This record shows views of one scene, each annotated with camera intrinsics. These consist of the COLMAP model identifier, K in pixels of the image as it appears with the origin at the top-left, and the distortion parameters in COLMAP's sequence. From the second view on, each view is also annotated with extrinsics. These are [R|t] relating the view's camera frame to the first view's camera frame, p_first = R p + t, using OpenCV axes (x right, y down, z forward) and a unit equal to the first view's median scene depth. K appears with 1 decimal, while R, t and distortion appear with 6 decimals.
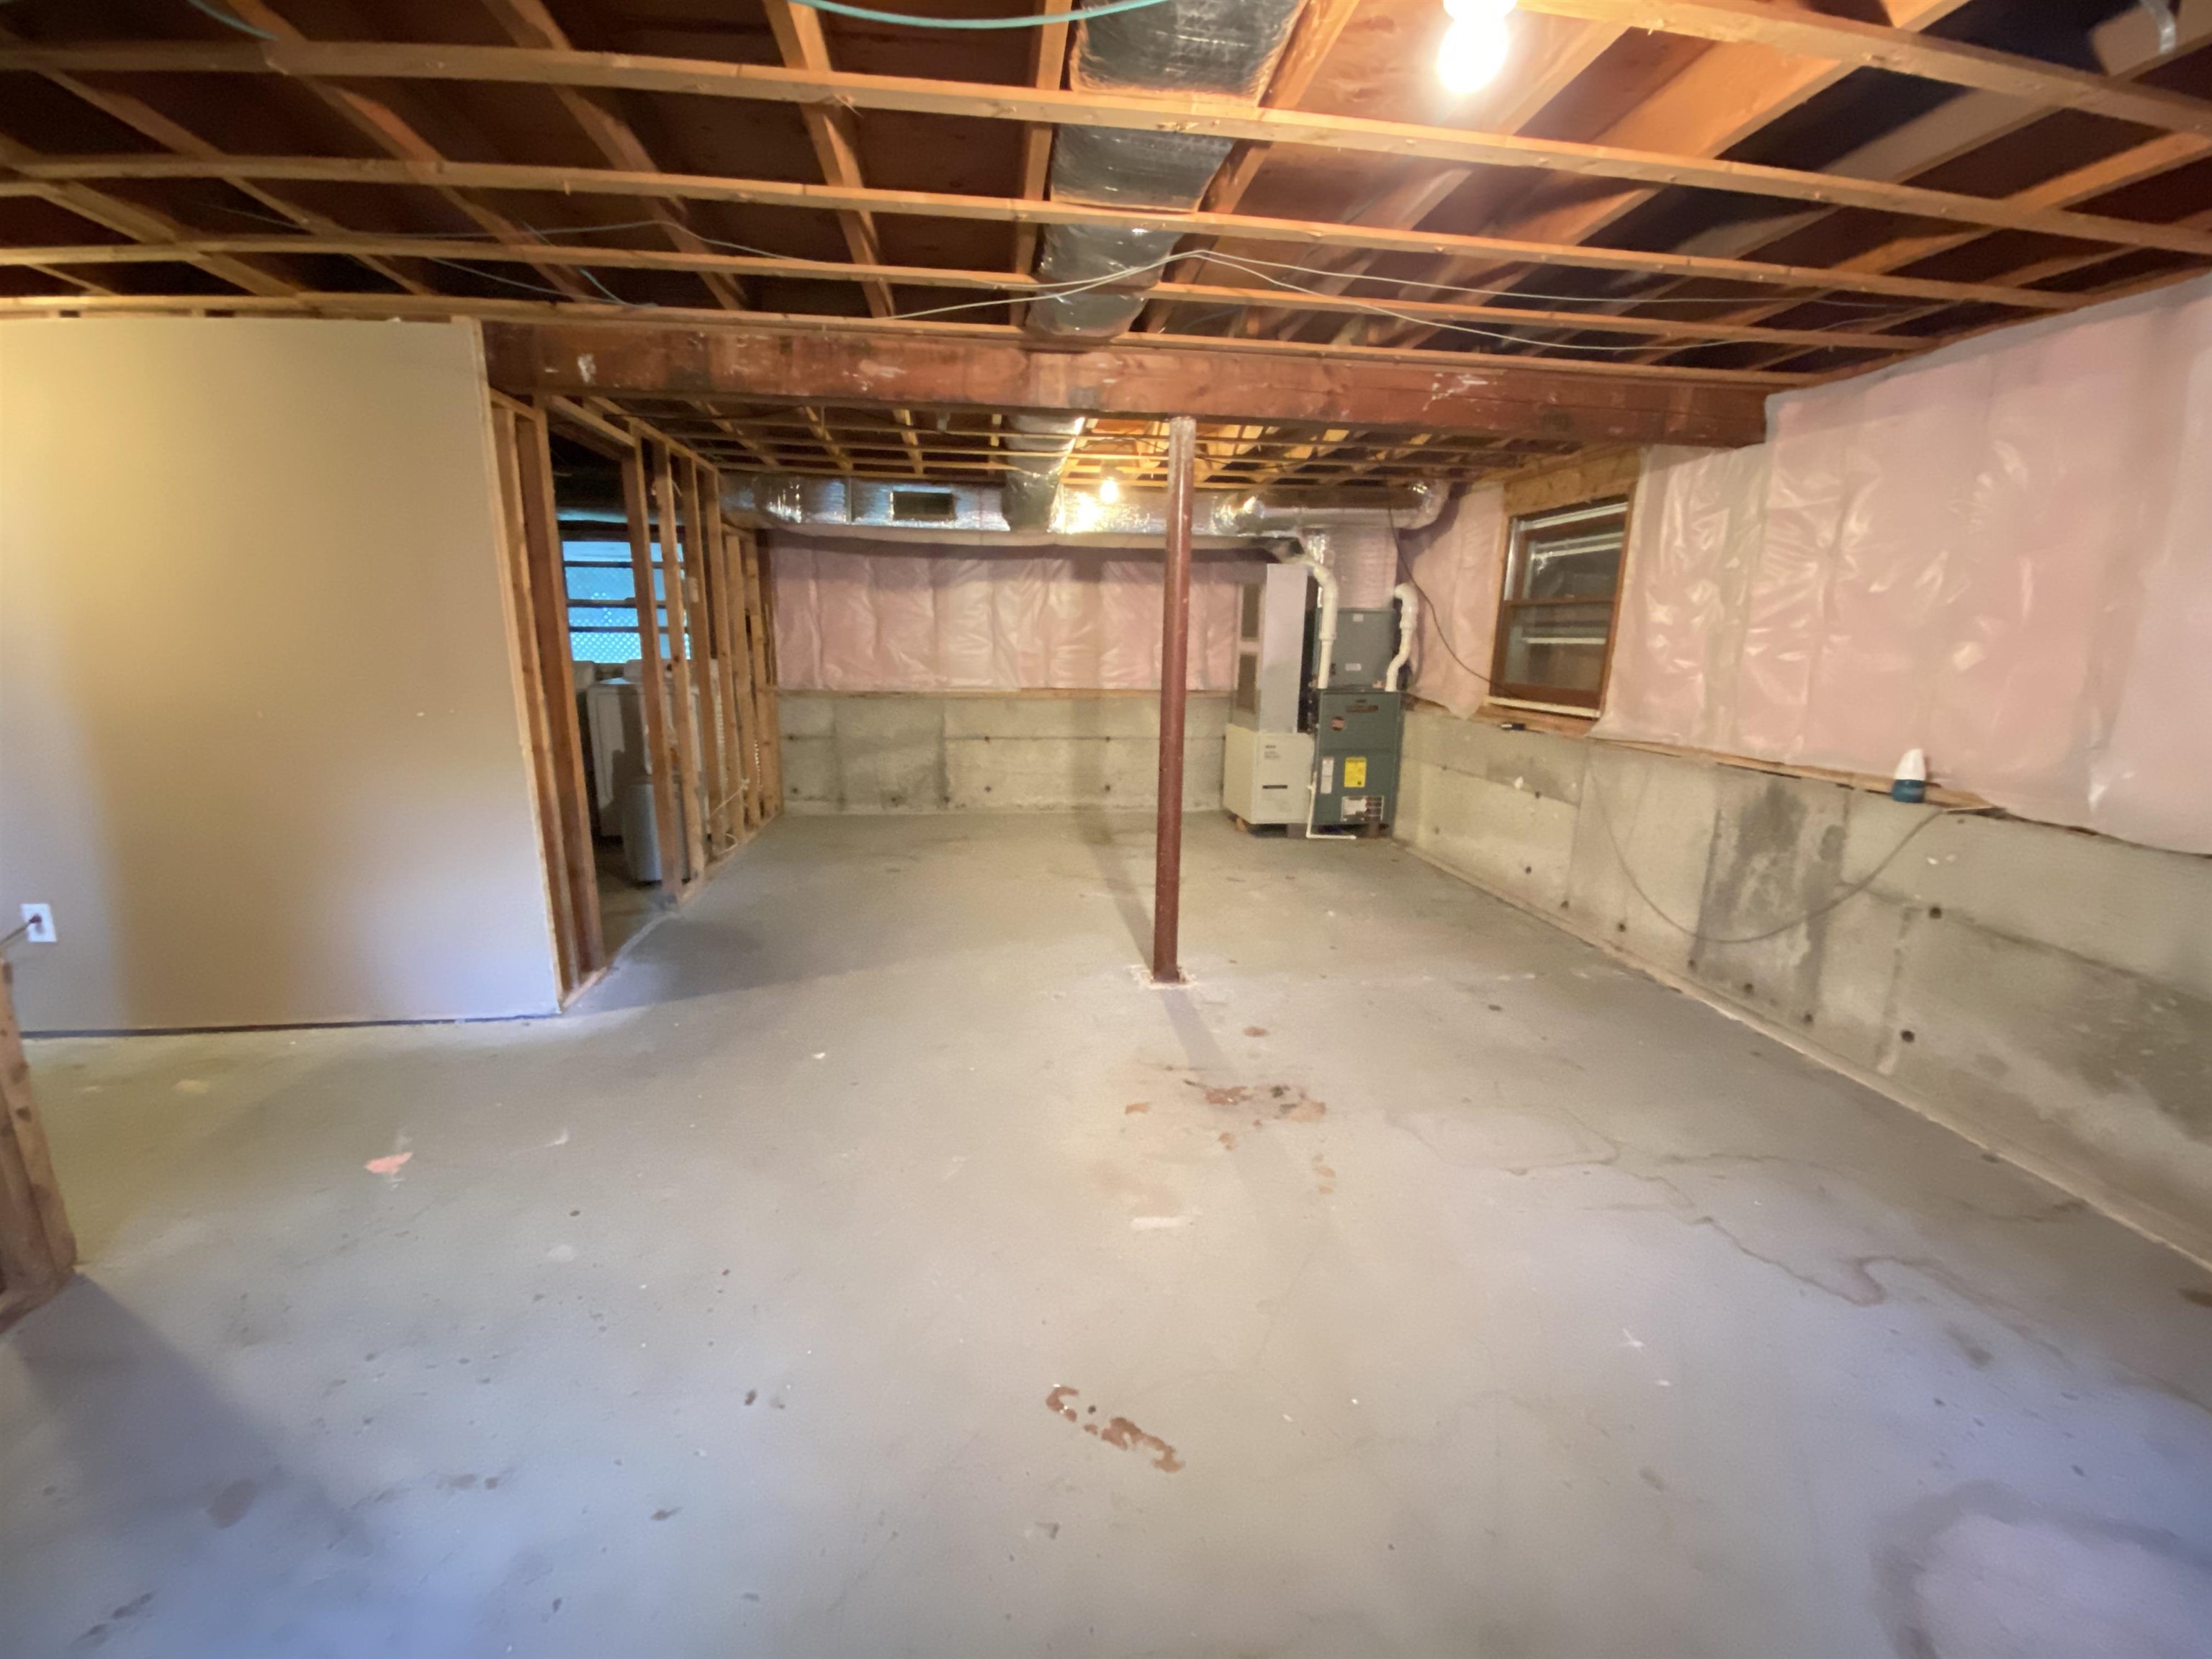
lens RADIAL K [[898.2, 0, 1105.0], [0, 898.2, 828.2], [0, 0, 1]] dist [-0.000170, -0.000067]
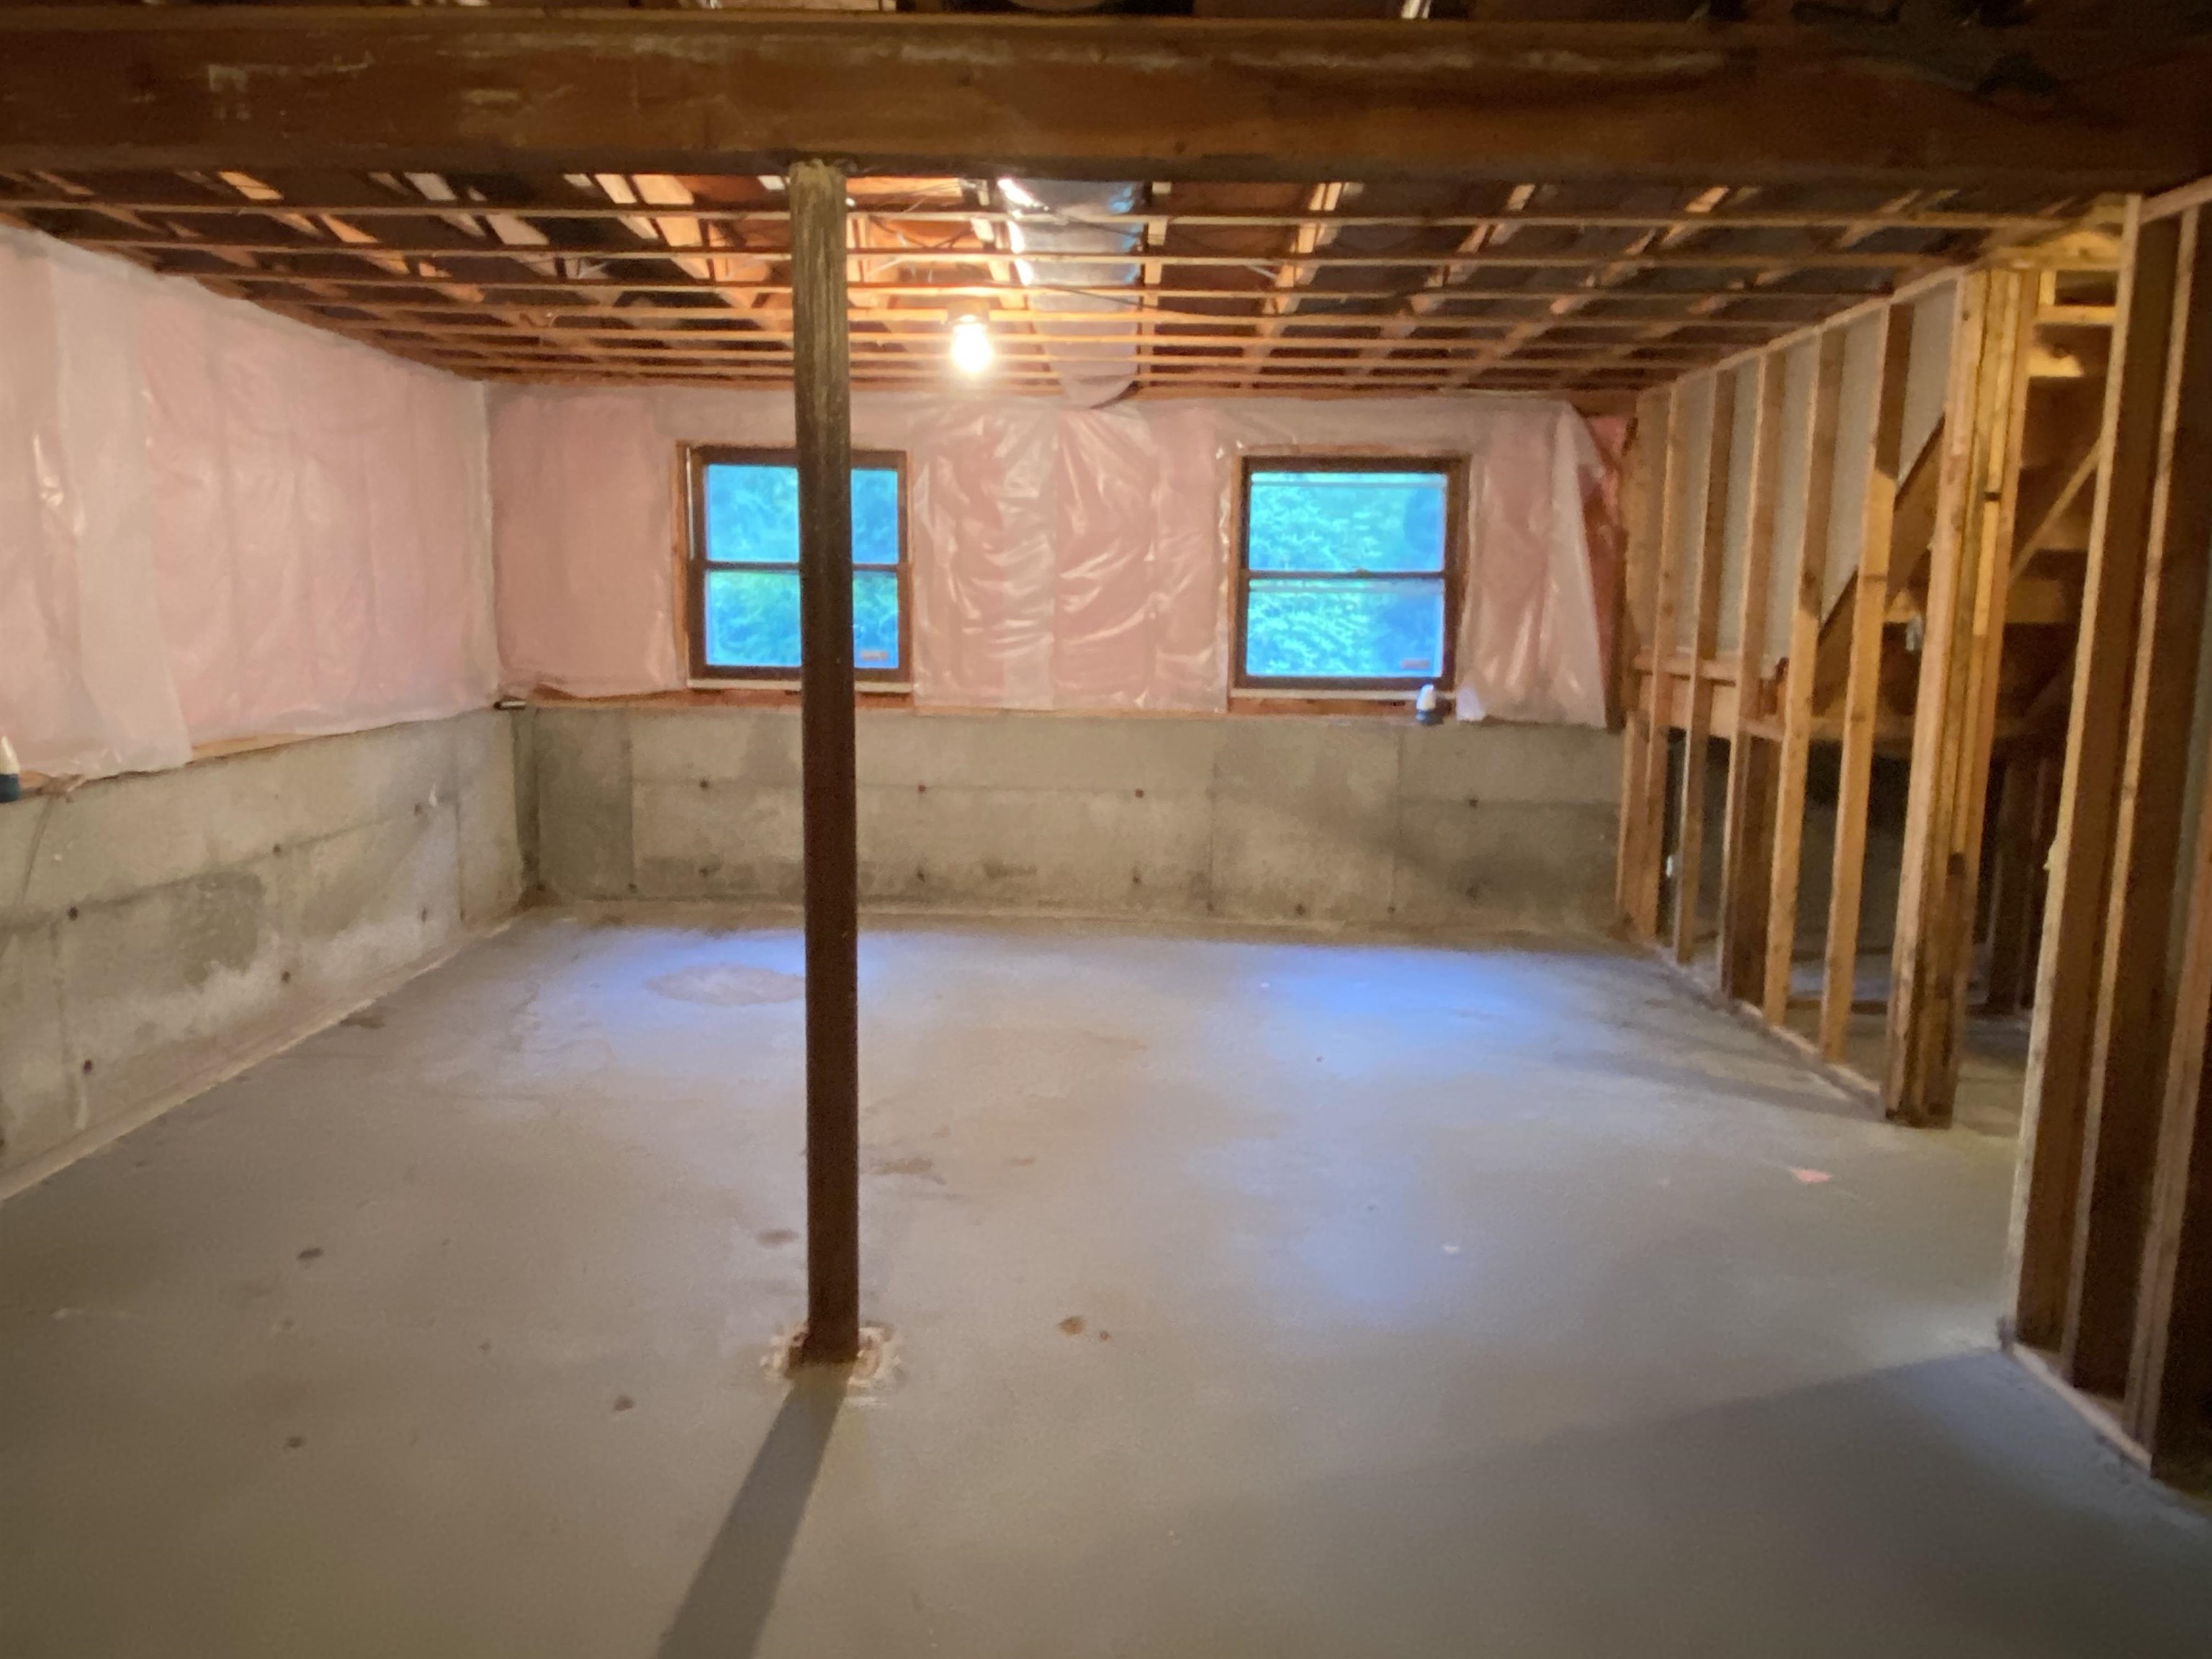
lens RADIAL K [[1515.1, 0, 1105.5], [0, 1515.1, 827.0], [0, 0, 1]] dist [0.055551, -0.047737]
pose [[-0.988793, -0.043679, 0.142758, -0.231818], [0.011855, 0.930247, 0.366741, -0.496896], [-0.148819, 0.364324, -0.919305, 2.149664]]
